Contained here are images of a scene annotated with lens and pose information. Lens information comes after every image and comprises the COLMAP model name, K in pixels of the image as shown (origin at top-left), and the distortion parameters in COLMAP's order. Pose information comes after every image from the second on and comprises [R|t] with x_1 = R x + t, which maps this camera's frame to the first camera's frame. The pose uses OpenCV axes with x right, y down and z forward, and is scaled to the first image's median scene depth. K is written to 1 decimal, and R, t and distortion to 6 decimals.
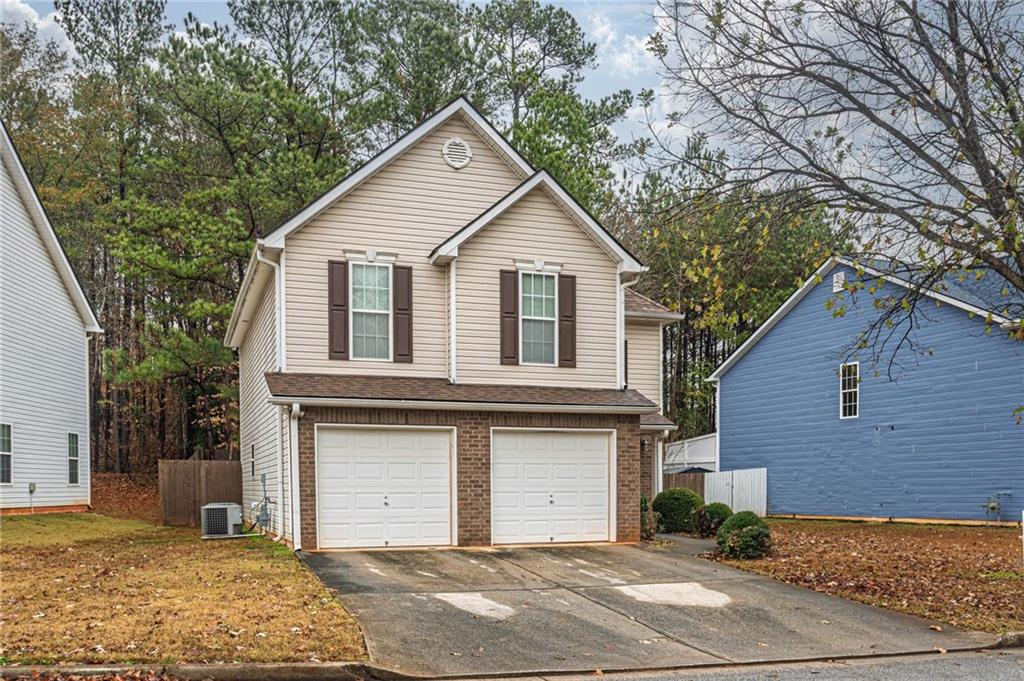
lens RADIAL K [[1016.7, 0, 430.8], [0, 1016.7, 485.5], [0, 0, 1]] dist [-0.000227, -0.002045]
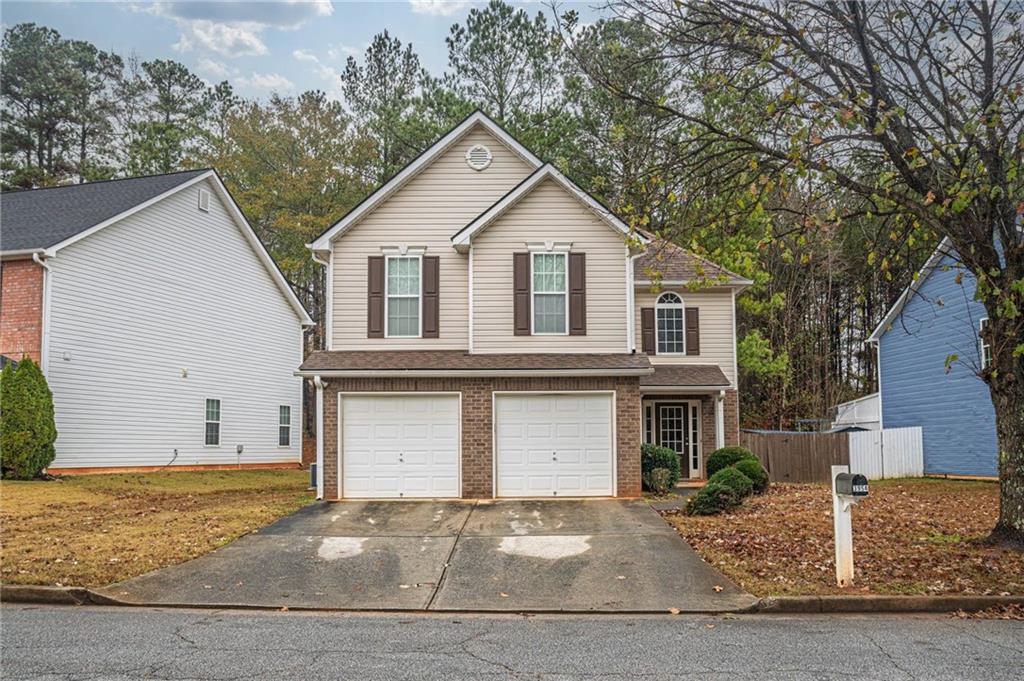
lens RADIAL K [[881.4, 0, 456.7], [0, 881.4, 354.8], [0, 0, 1]] dist [0.003613, -0.000441]
pose [[0.939780, -0.039425, -0.339499, 0.342207], [0.002968, 0.994229, -0.107241, 0.006305], [0.341768, 0.099775, 0.934473, 0.071647]]
